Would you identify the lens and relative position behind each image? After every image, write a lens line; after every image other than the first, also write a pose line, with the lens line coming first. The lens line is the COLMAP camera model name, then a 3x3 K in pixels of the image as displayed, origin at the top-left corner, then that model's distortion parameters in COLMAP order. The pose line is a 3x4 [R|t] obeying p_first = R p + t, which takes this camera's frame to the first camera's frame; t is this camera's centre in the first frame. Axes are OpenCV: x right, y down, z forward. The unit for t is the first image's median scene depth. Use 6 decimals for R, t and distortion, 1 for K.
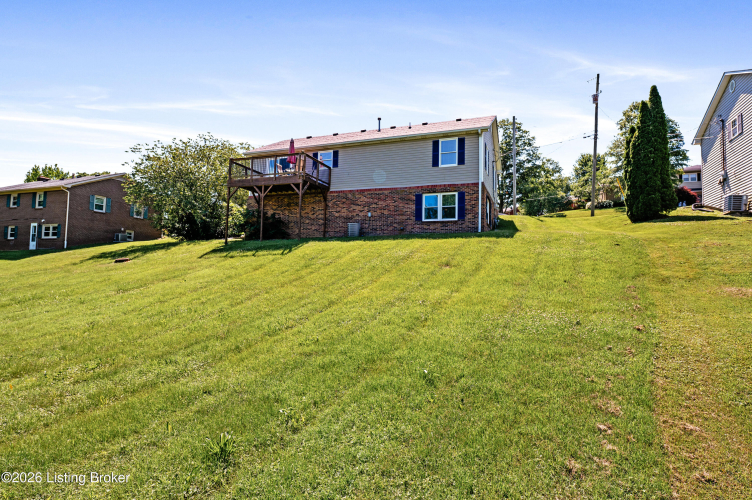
lens RADIAL K [[398.9, 0, 375.9], [0, 398.9, 249.0], [0, 0, 1]] dist [0.003791, 0.000312]
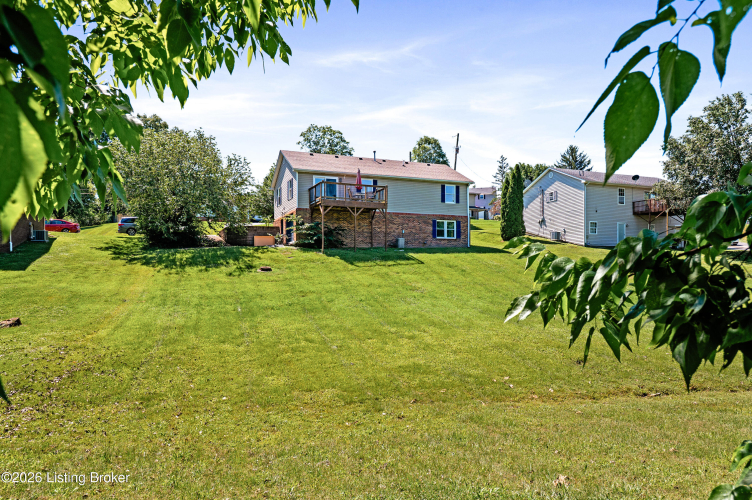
lens RADIAL K [[501.4, 0, 377.7], [0, 501.4, 252.9], [0, 0, 1]] dist [0.012782, 0.001122]
pose [[0.722762, 0.001014, 0.691097, -1.340932], [-0.025453, 0.999360, 0.025154, -0.056663], [-0.690629, -0.035771, 0.722325, -0.207093]]
